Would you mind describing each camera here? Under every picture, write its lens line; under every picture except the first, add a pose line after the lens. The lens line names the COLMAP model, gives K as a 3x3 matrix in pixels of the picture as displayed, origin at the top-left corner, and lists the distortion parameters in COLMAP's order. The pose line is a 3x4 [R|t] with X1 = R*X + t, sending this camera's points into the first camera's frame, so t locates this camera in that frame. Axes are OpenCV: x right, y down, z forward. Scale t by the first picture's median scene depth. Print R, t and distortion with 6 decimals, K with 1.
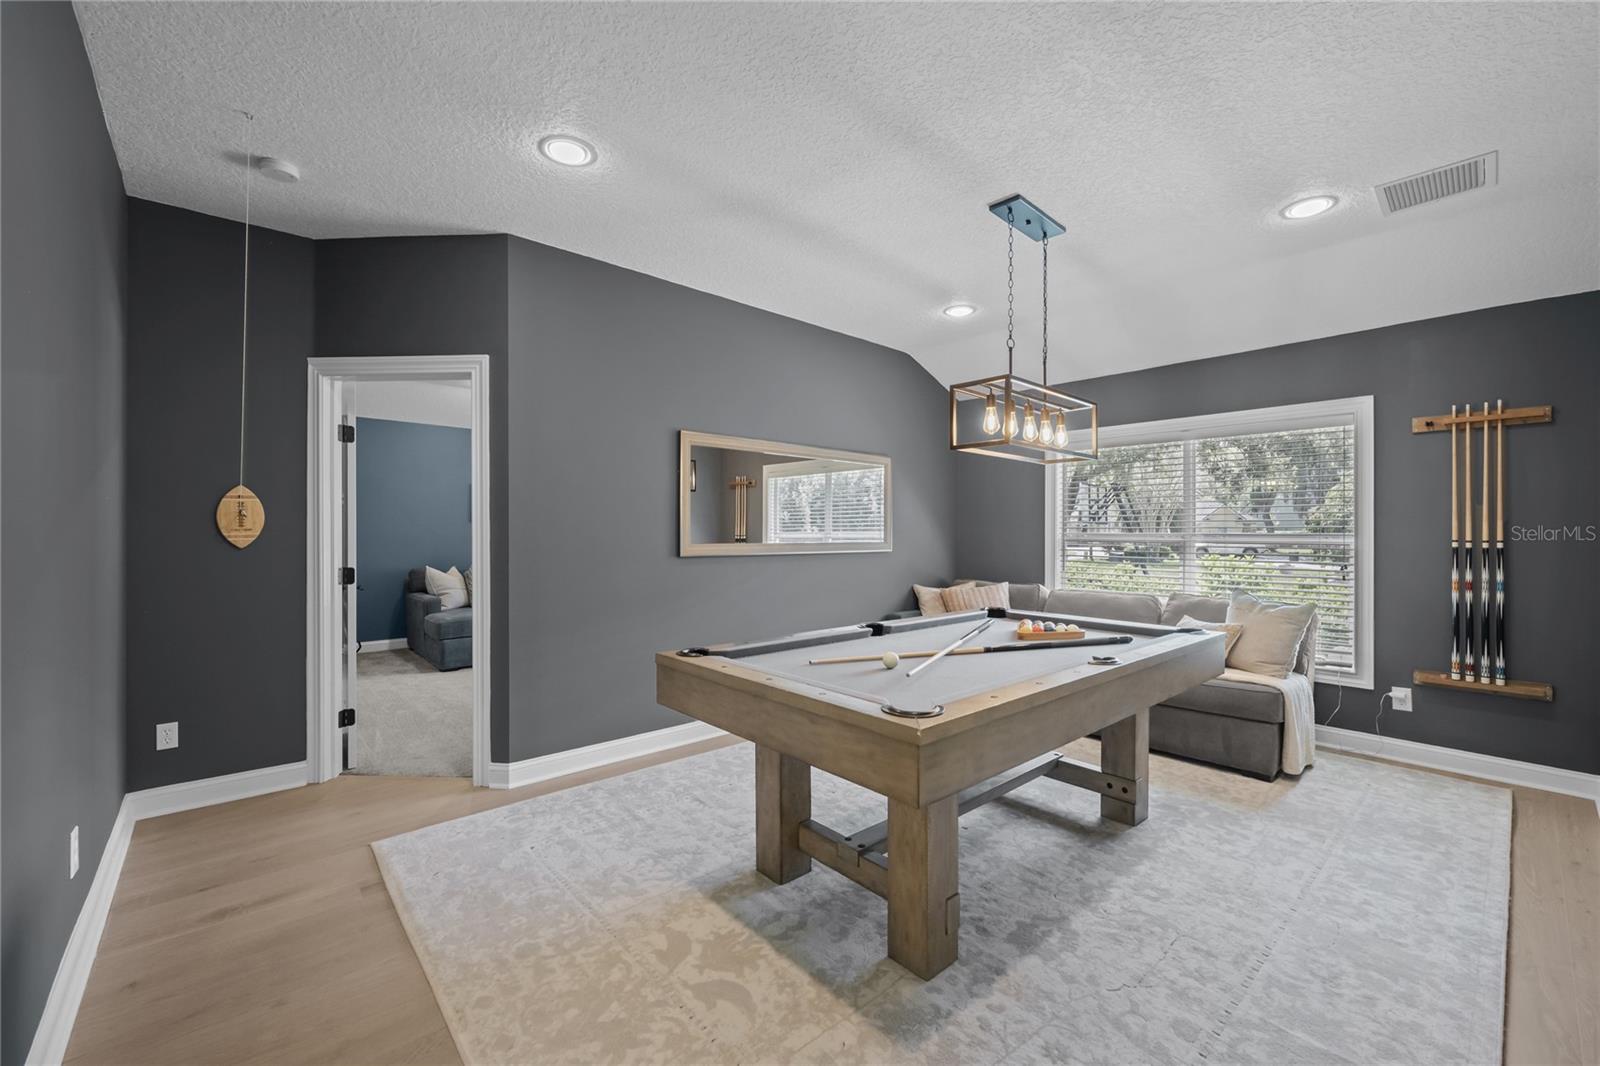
lens RADIAL K [[638.1, 0, 811.5], [0, 638.1, 531.2], [0, 0, 1]] dist [-0.000180, 0.000889]
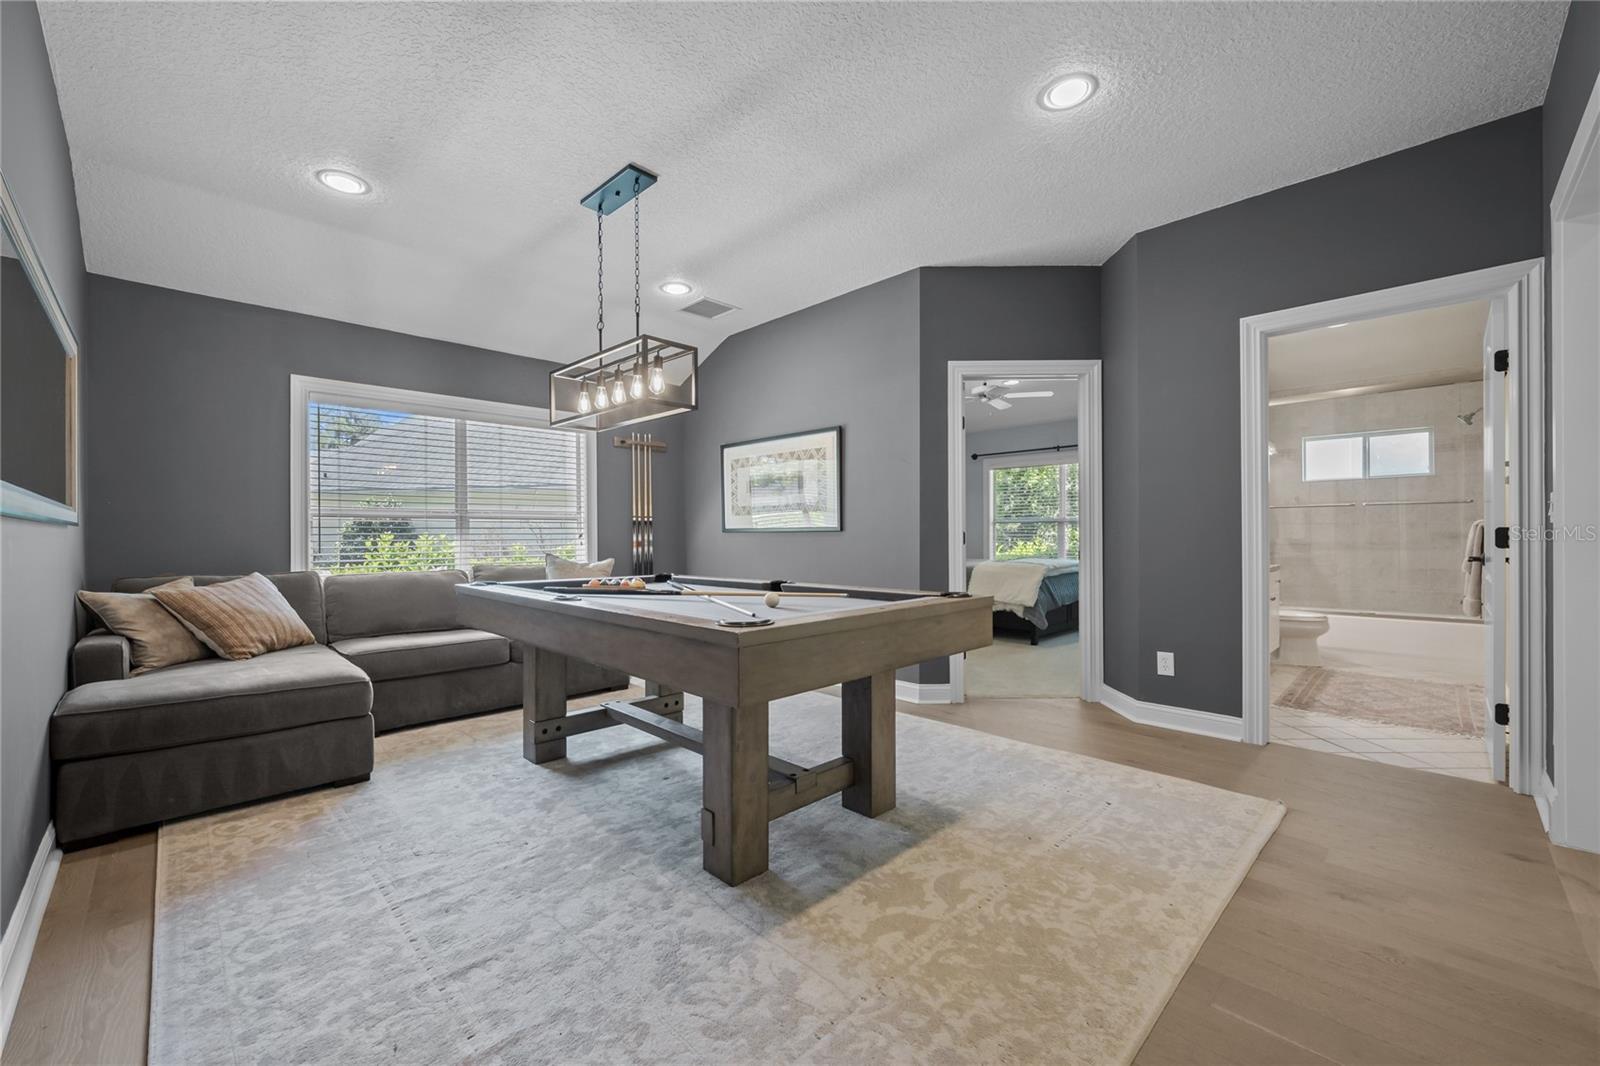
lens RADIAL K [[638.1, 0, 790.3], [0, 638.1, 532.5], [0, 0, 1]] dist [-0.000180, 0.000889]
pose [[-0.040332, 0.005820, 0.999169, -0.933292], [-0.000355, 0.999983, -0.005839, 0.098339], [-0.999186, -0.000590, -0.040329, 1.012344]]
